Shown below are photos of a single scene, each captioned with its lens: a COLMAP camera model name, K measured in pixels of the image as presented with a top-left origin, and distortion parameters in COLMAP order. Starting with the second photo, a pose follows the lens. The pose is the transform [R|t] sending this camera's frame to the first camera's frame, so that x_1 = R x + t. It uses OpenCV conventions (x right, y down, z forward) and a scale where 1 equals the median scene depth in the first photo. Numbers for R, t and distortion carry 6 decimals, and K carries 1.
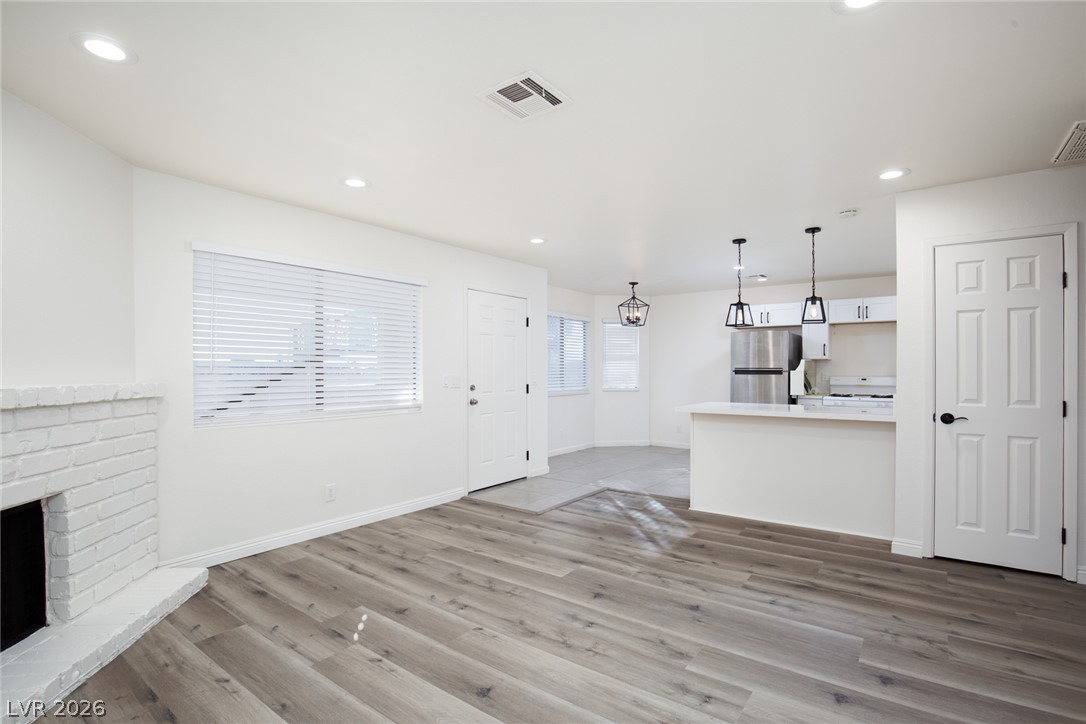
lens RADIAL K [[505.7, 0, 541.8], [0, 505.7, 370.0], [0, 0, 1]] dist [-0.036028, 0.006146]
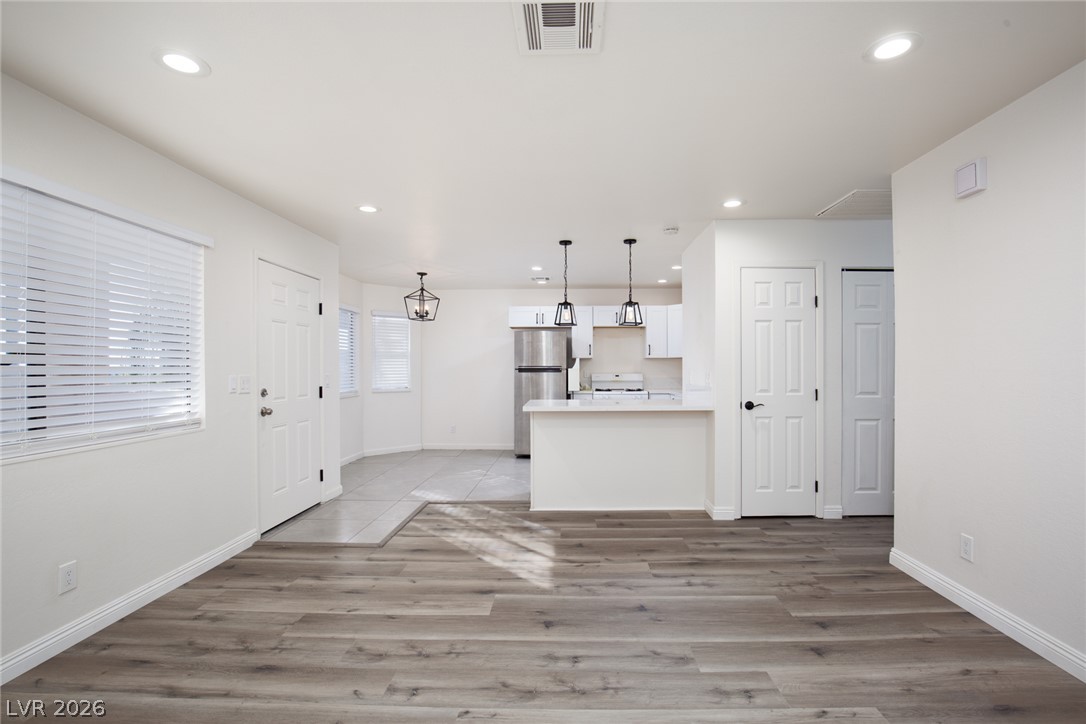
lens RADIAL K [[505.7, 0, 540.6], [0, 505.7, 386.6], [0, 0, 1]] dist [-0.036028, 0.006146]
pose [[0.823271, -0.027987, 0.566959, -0.331469], [0.006472, 0.999182, 0.039926, -0.006811], [-0.567612, -0.029200, 0.822778, 0.241545]]
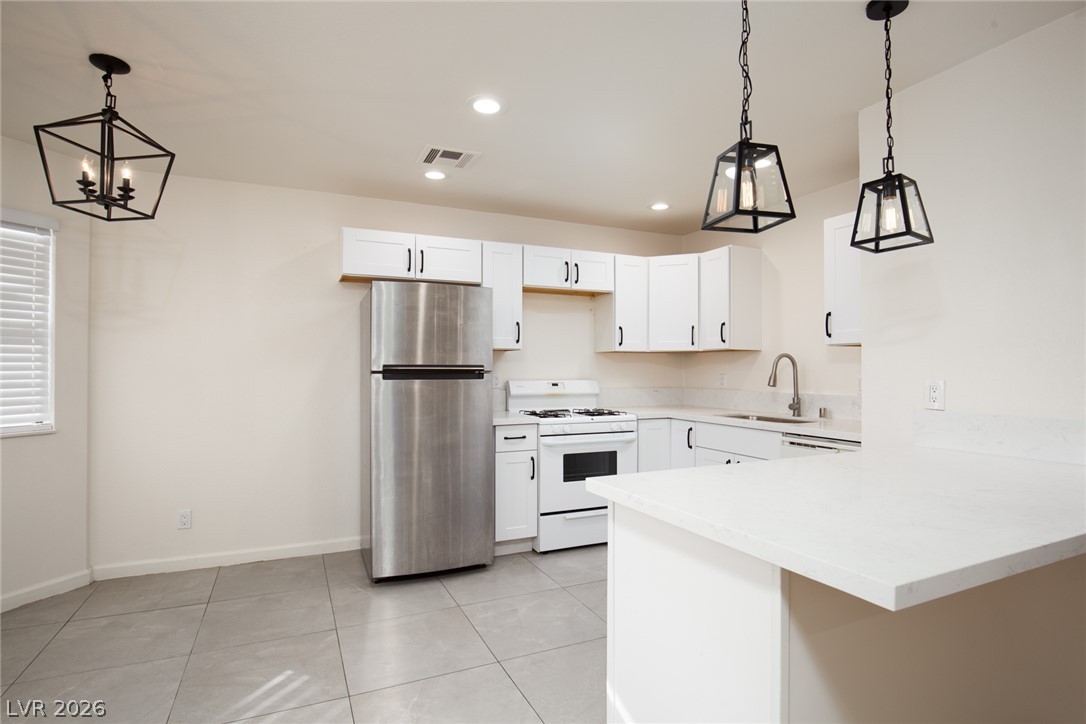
lens RADIAL K [[554.4, 0, 549.8], [0, 554.4, 363.0], [0, 0, 1]] dist [-0.020177, -0.001390]
pose [[0.456881, 0.002150, 0.889525, 0.048742], [0.005375, 0.999972, -0.005178, -0.004060], [-0.889511, 0.007147, 0.456857, 1.296204]]
